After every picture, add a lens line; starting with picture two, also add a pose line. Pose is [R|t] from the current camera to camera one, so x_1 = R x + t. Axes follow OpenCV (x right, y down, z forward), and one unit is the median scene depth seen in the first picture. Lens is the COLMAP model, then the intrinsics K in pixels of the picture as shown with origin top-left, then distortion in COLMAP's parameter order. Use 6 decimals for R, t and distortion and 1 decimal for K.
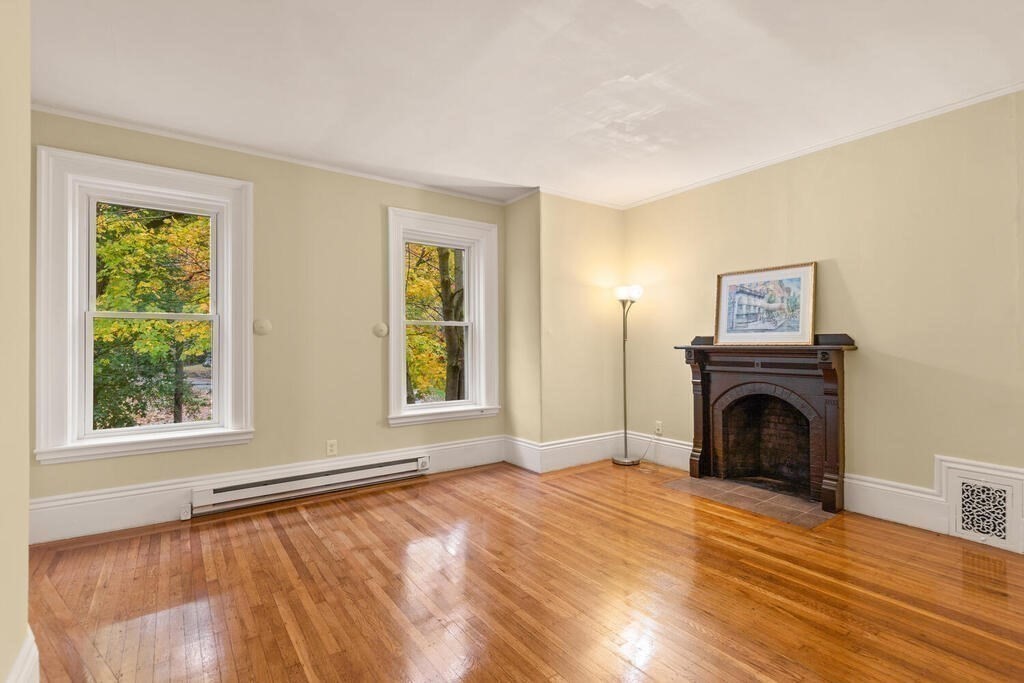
lens RADIAL K [[474.4, 0, 513.9], [0, 474.4, 343.2], [0, 0, 1]] dist [0.015659, -0.001590]
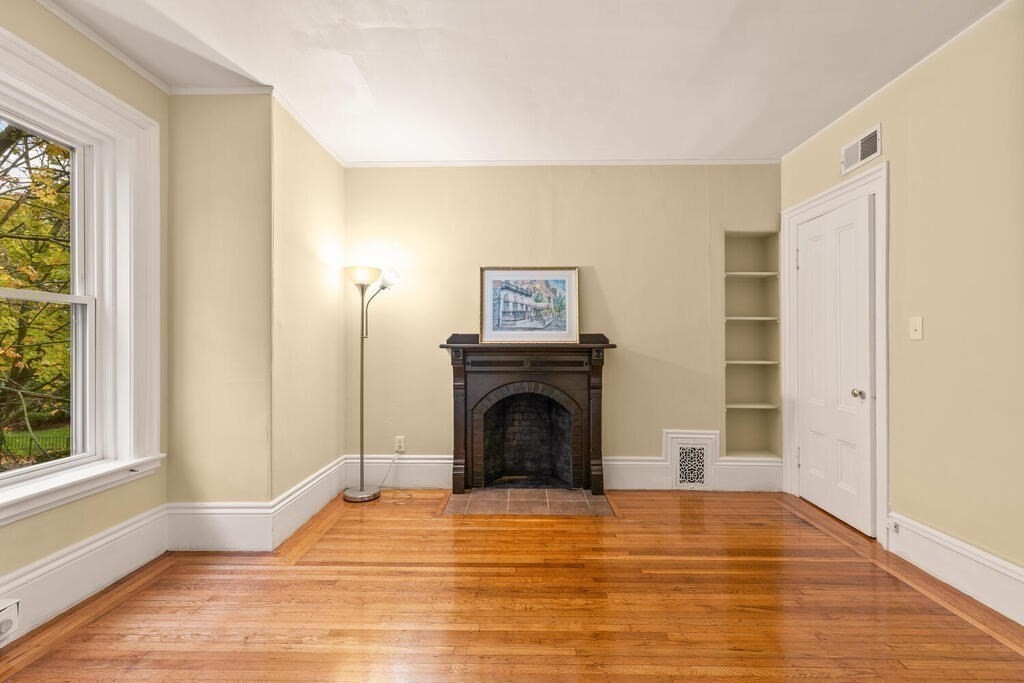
lens RADIAL K [[474.4, 0, 511.1], [0, 474.4, 340.6], [0, 0, 1]] dist [0.015659, -0.001590]
pose [[0.599016, 0.007379, 0.800703, -0.276313], [-0.004240, 0.999973, -0.006043, 0.003435], [-0.800726, 0.000224, 0.599031, 0.408337]]
